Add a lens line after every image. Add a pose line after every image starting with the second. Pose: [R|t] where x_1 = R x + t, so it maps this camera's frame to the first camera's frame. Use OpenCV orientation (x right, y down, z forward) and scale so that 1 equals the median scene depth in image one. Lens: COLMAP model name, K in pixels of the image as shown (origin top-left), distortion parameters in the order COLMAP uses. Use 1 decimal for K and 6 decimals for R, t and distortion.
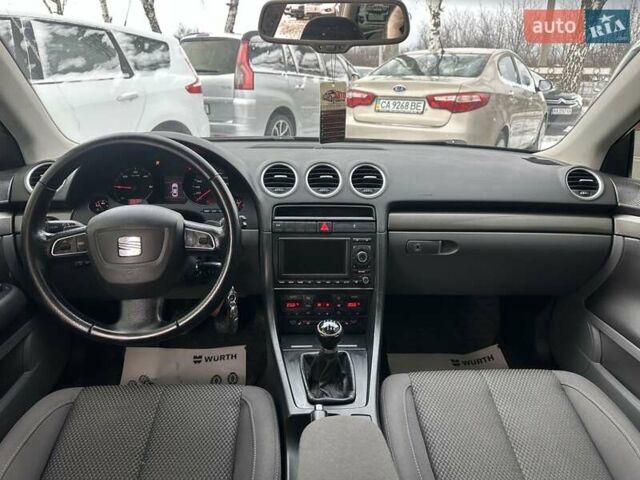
lens RADIAL K [[470.2, 0, 317.8], [0, 470.2, 235.8], [0, 0, 1]] dist [0.006536, -0.012409]
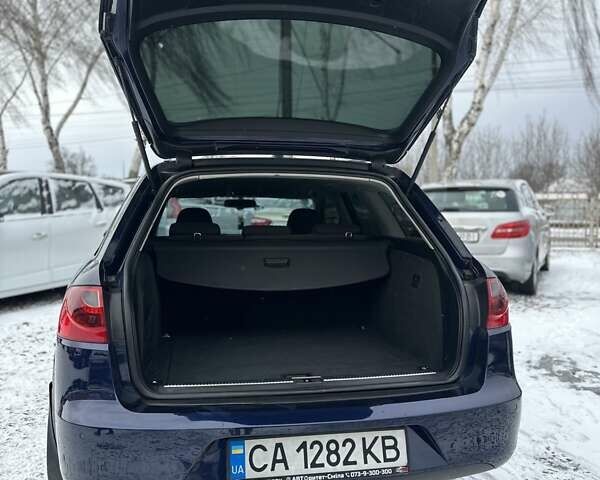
lens RADIAL K [[597.1, 0, 298.9], [0, 597.1, 237.3], [0, 0, 1]] dist [-0.005813, 0.000000]
pose [[0.992875, -0.020579, 0.117373, -0.006751], [0.051133, 0.963261, -0.263653, 0.270788], [-0.107635, 0.267776, 0.957450, -0.852653]]
